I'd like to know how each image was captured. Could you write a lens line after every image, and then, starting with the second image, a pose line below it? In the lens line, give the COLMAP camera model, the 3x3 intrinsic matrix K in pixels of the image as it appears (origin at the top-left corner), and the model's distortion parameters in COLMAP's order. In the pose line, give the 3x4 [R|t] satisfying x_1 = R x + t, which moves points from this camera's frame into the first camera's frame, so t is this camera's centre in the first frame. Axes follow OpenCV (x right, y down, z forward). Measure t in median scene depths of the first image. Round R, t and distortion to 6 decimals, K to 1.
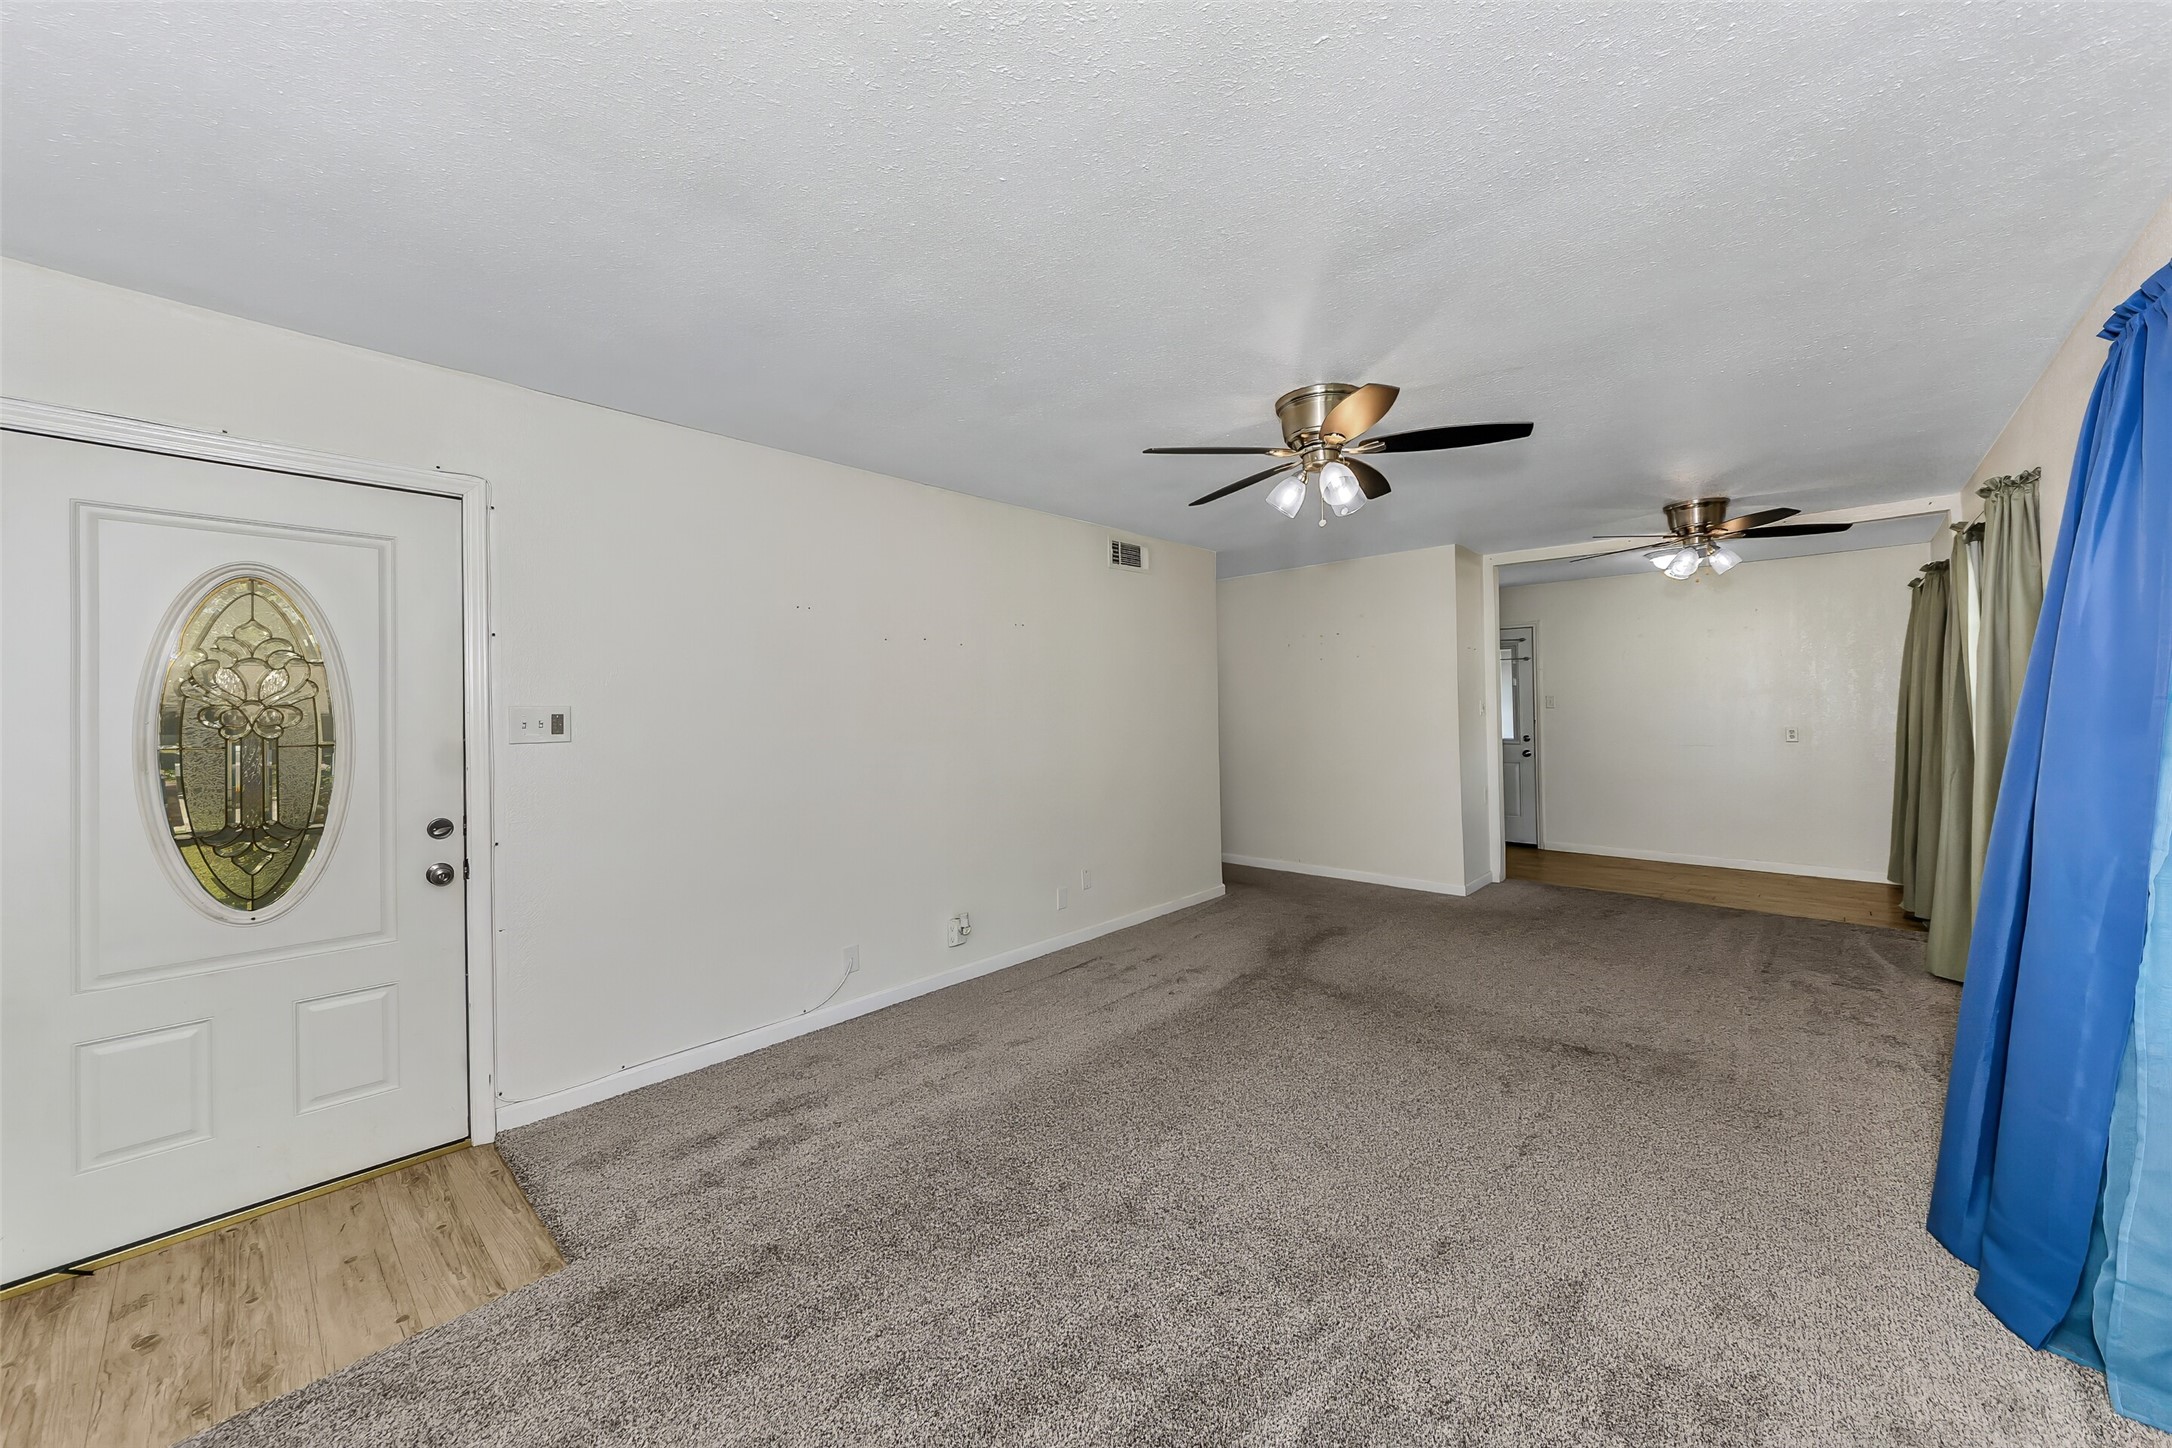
lens RADIAL K [[764.2, 0, 1097.9], [0, 764.2, 682.5], [0, 0, 1]] dist [0.000105, -0.000142]
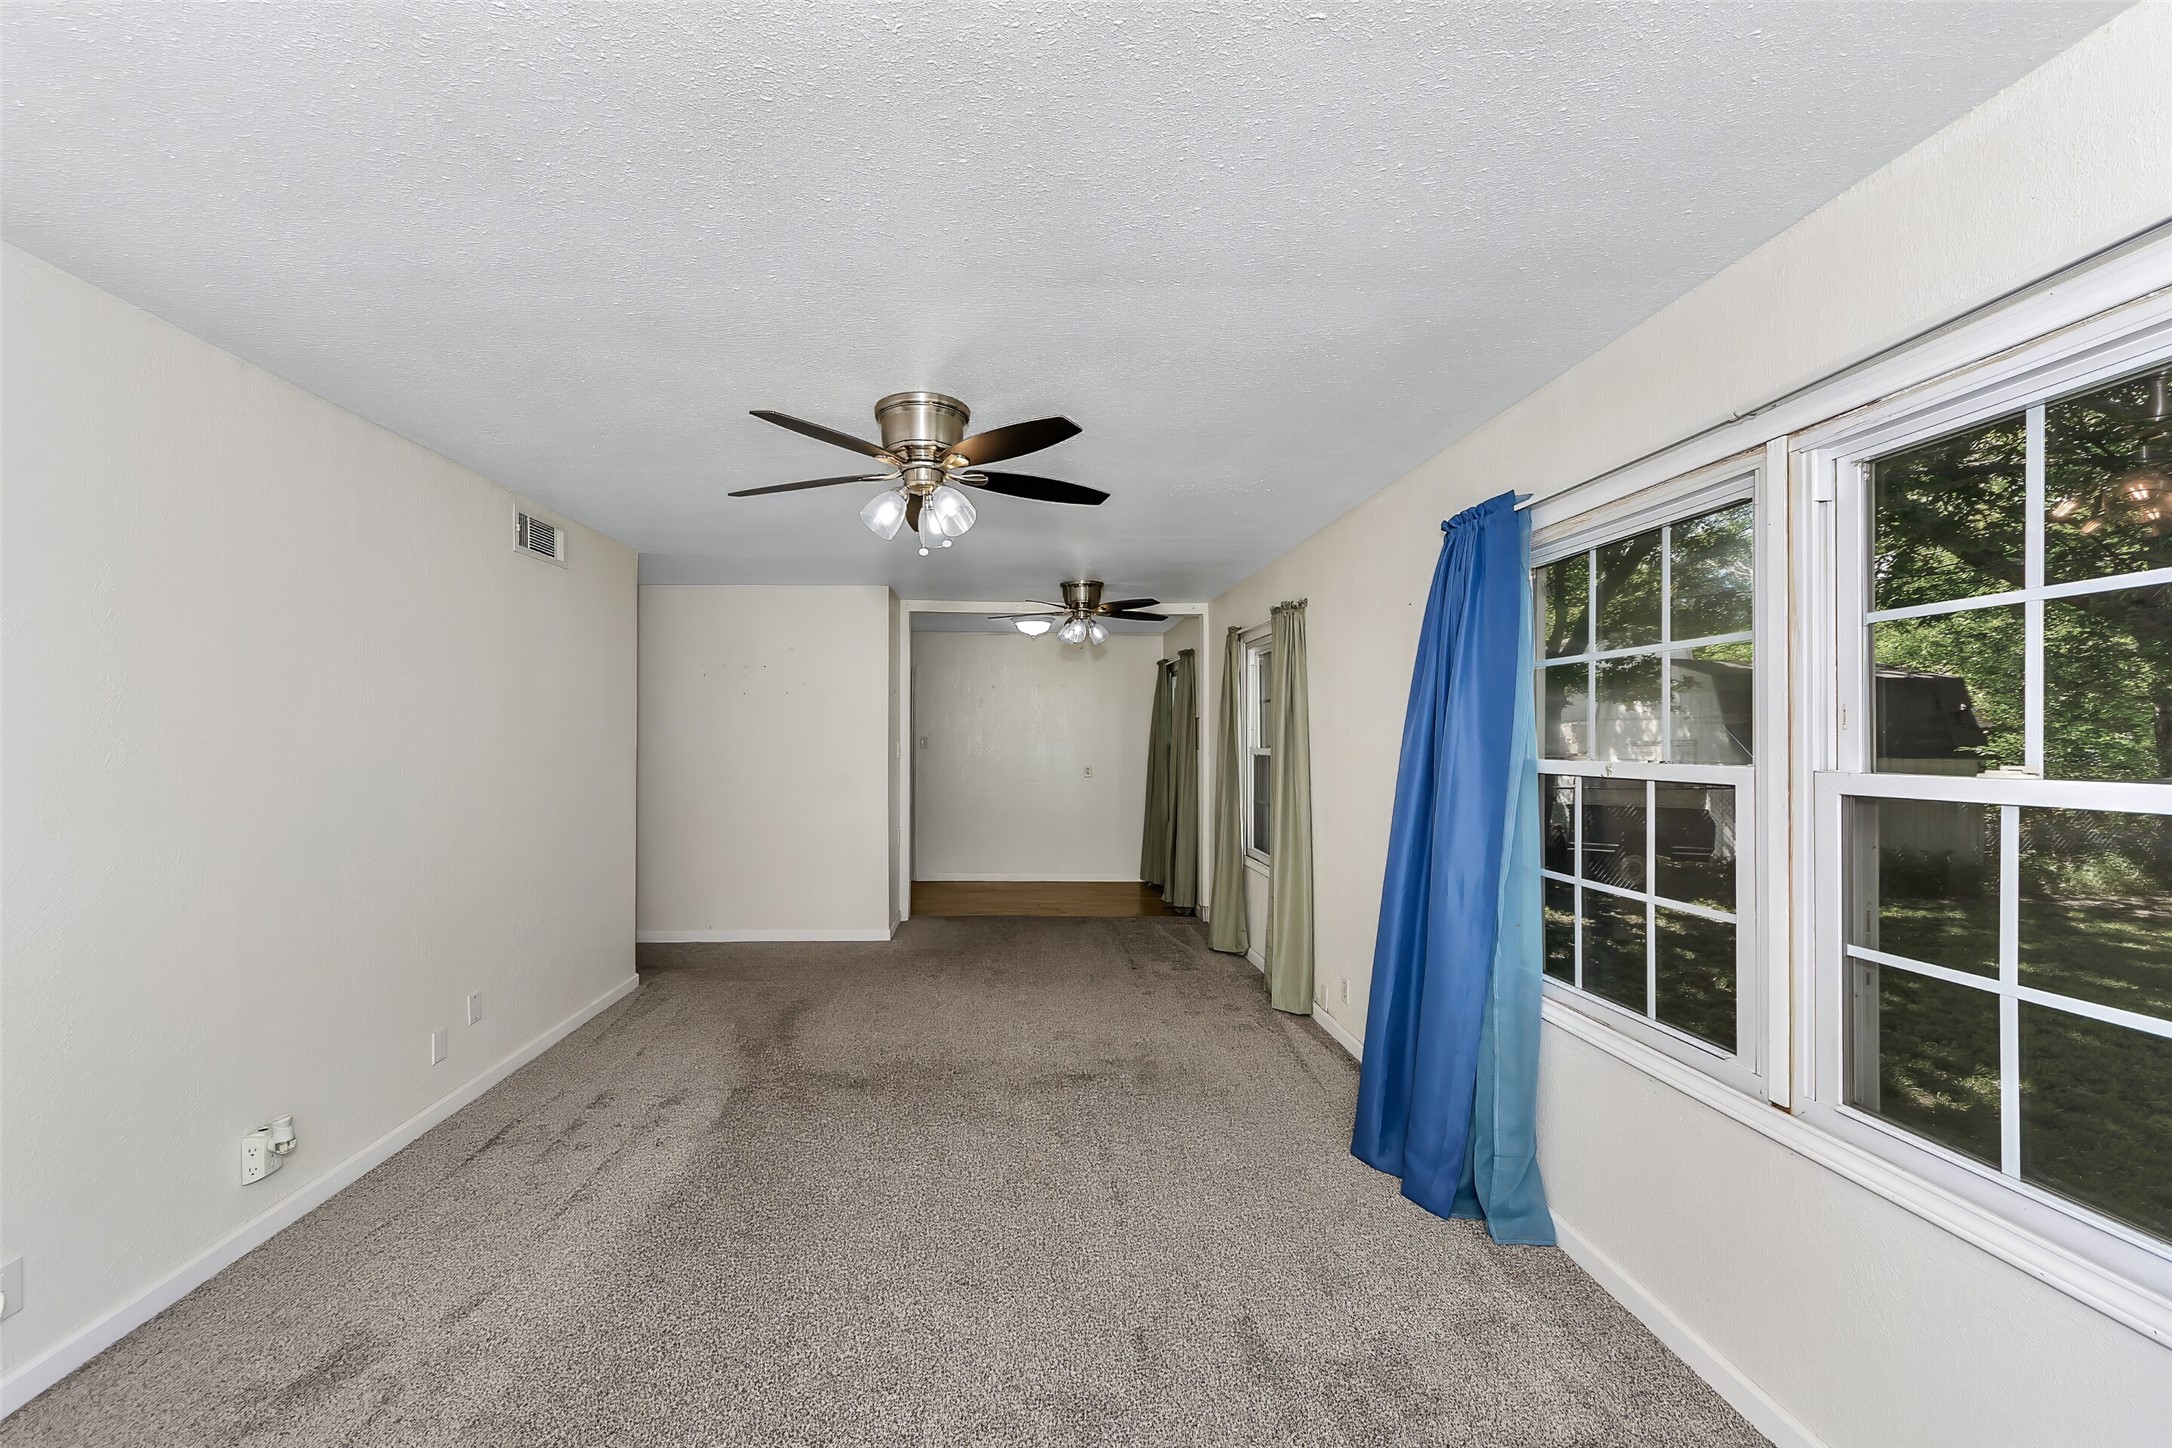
lens RADIAL K [[808.4, 0, 1086.0], [0, 808.4, 724.0], [0, 0, 1]] dist [0.021199, -0.014382]
pose [[0.733196, 0.035399, 0.679096, -0.131751], [-0.040397, 0.999148, -0.008467, -0.008619], [-0.678817, -0.021225, 0.734001, 0.130529]]
